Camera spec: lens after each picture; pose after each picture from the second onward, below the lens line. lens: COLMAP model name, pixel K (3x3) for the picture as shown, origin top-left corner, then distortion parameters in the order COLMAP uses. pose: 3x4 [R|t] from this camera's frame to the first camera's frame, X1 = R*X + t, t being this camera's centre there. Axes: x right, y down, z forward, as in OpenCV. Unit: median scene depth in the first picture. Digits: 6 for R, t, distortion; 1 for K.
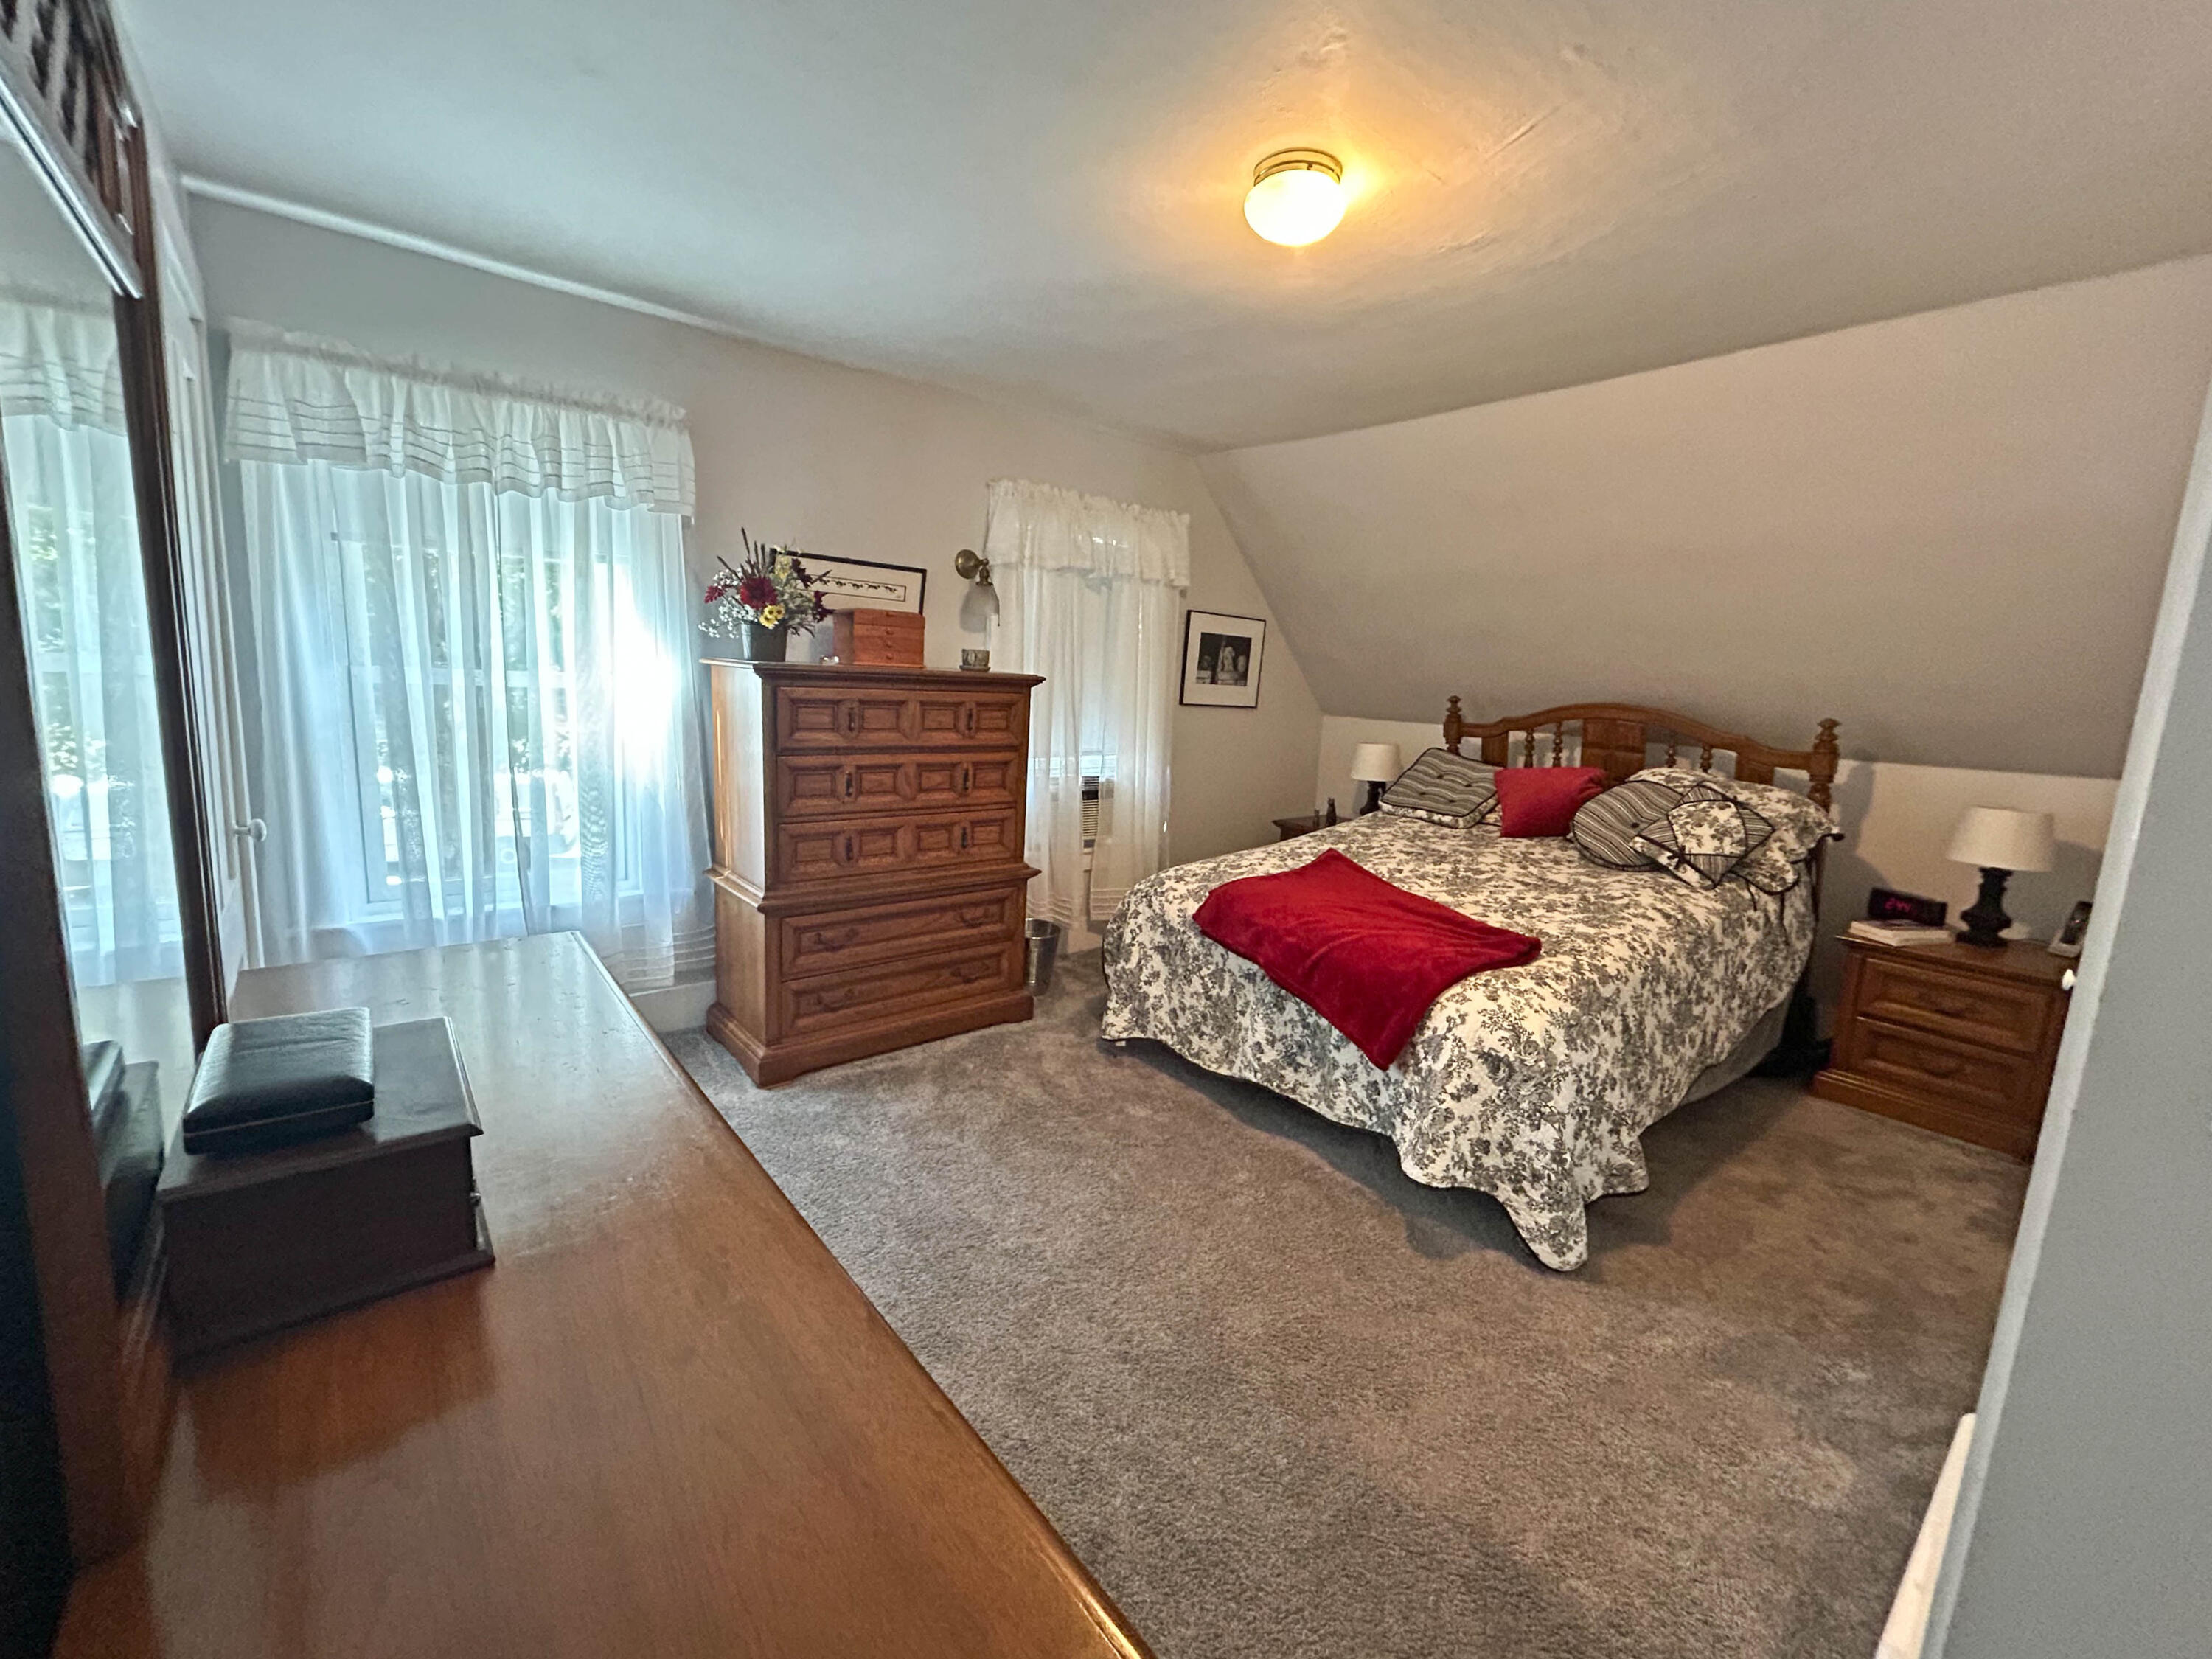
lens RADIAL K [[902.0, 0, 1115.1], [0, 902.0, 828.5], [0, 0, 1]] dist [-0.003094, 0.000032]
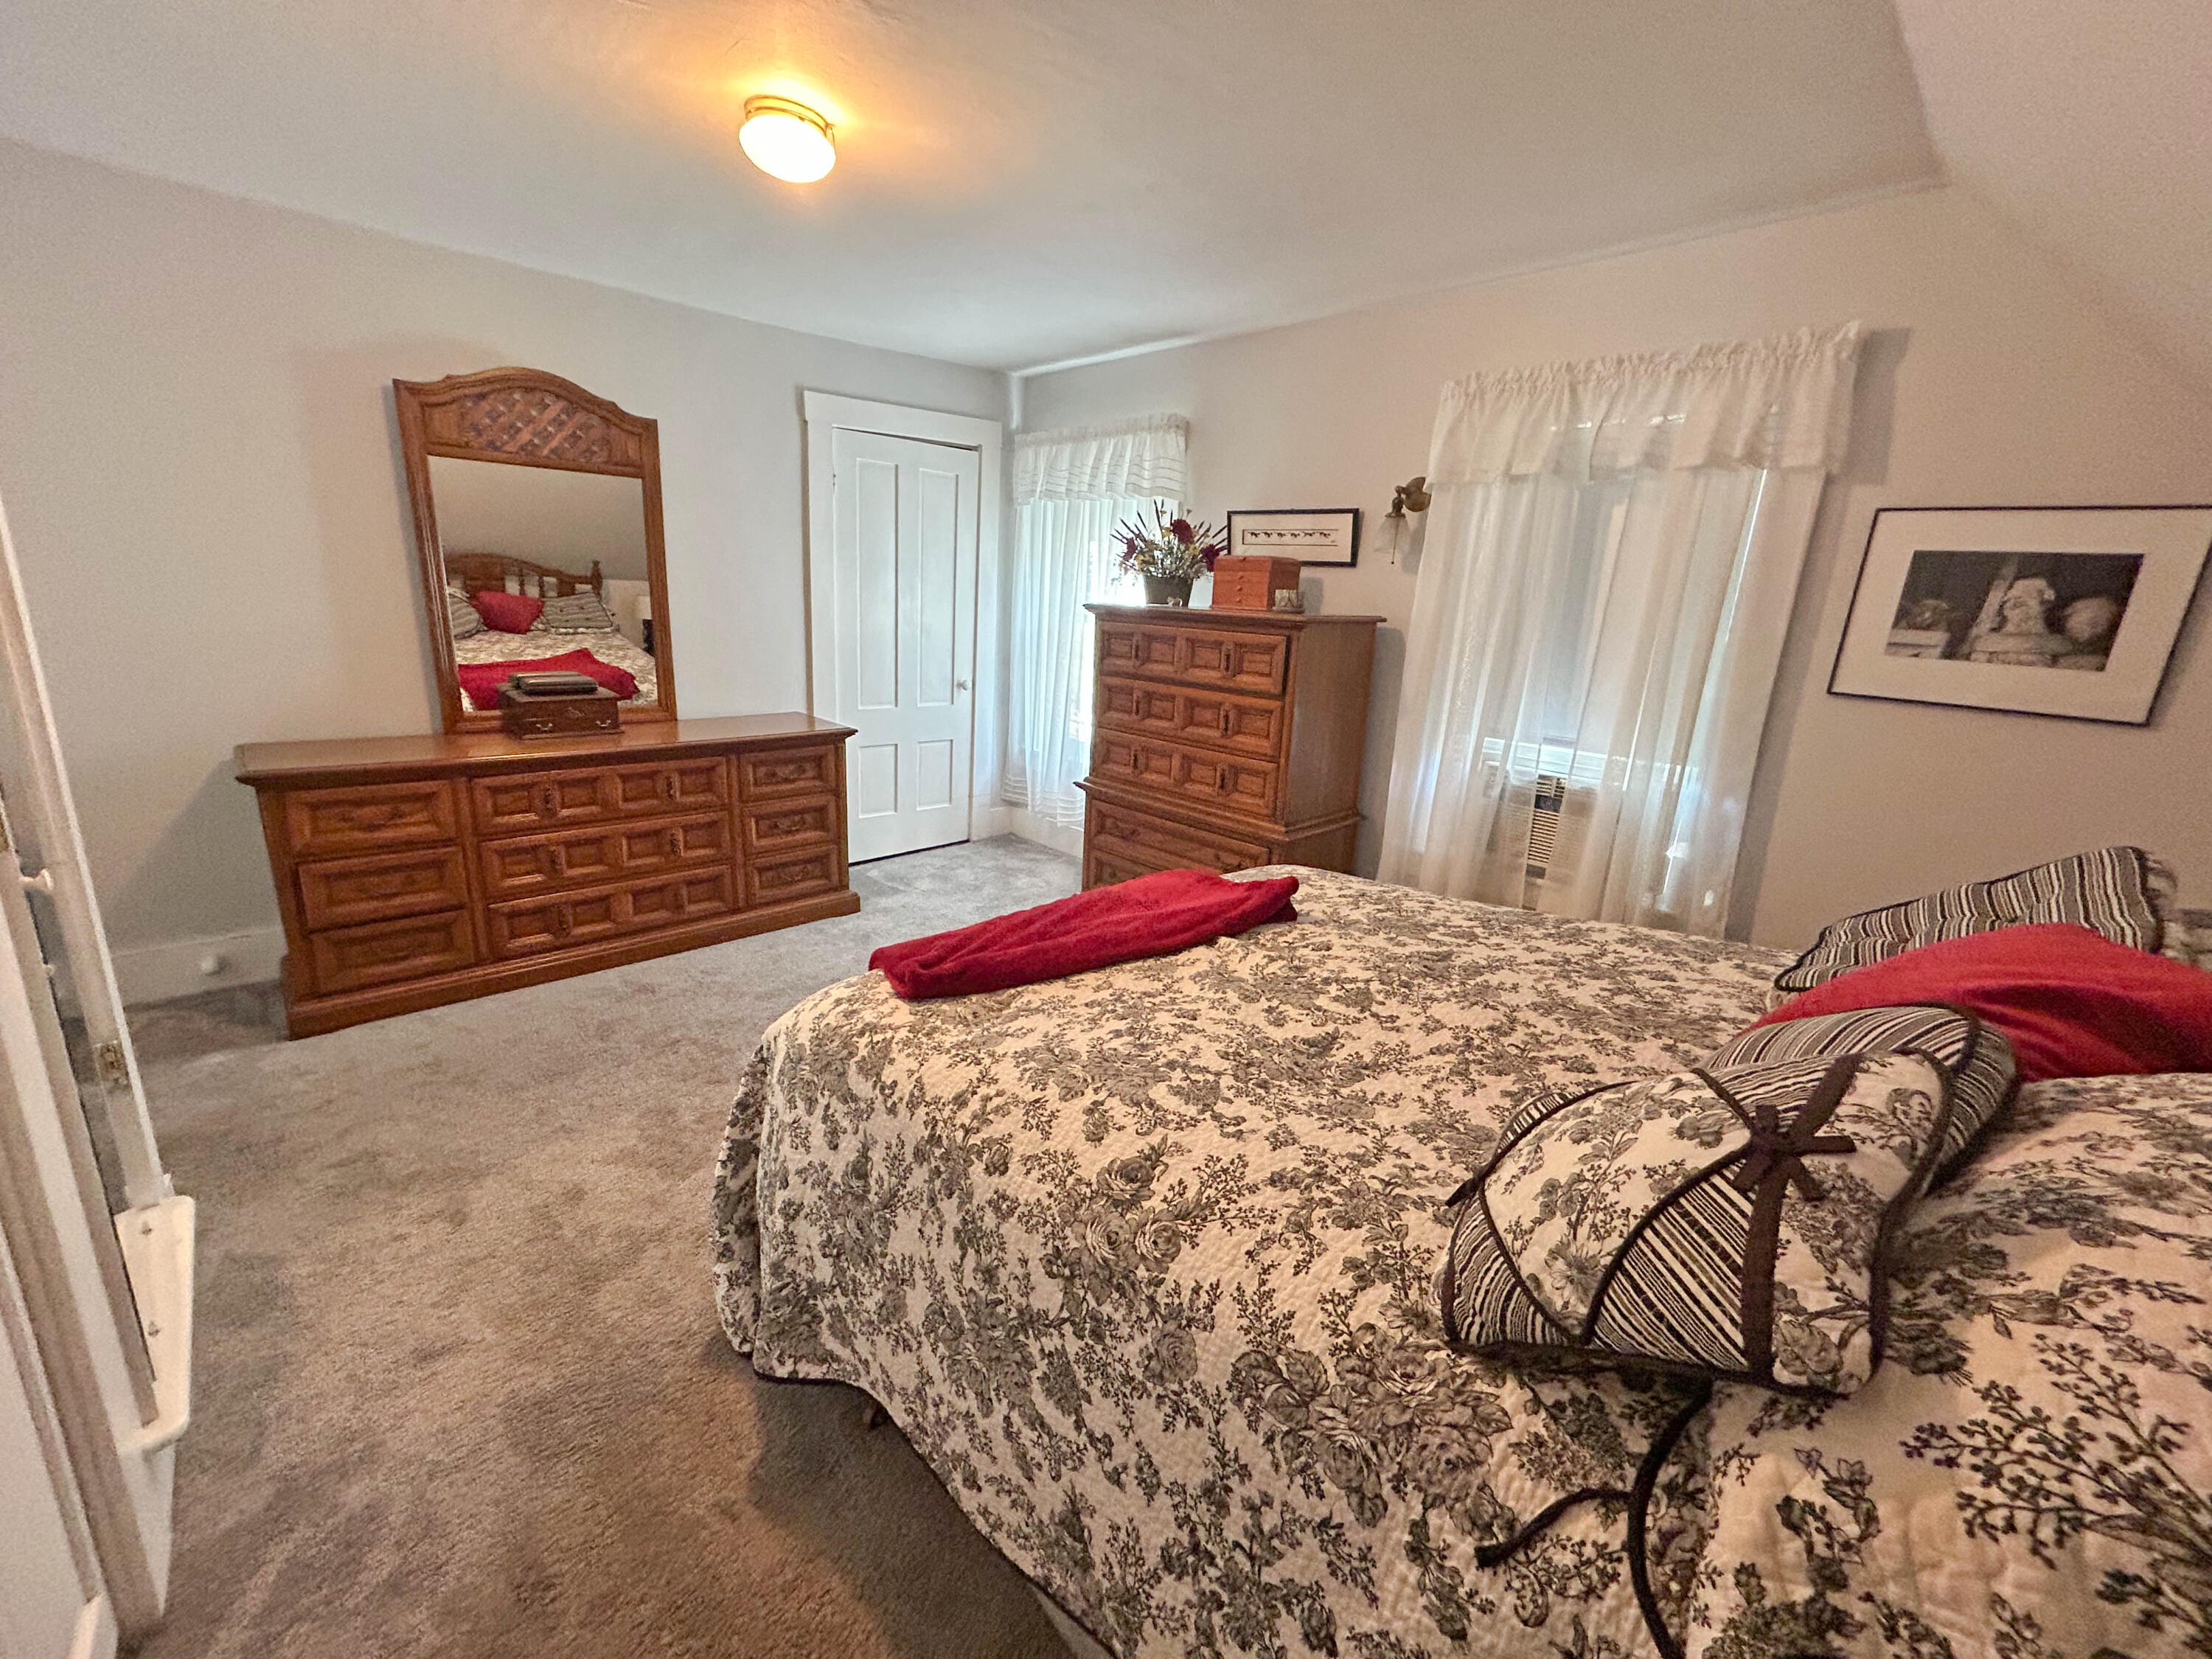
lens RADIAL K [[902.0, 0, 1107.4], [0, 902.0, 819.7], [0, 0, 1]] dist [-0.003094, 0.000032]
pose [[0.070387, 0.198792, -0.977511, 0.807245], [-0.217525, 0.959417, 0.179449, -0.097510], [0.973513, 0.200002, 0.110773, 0.768507]]
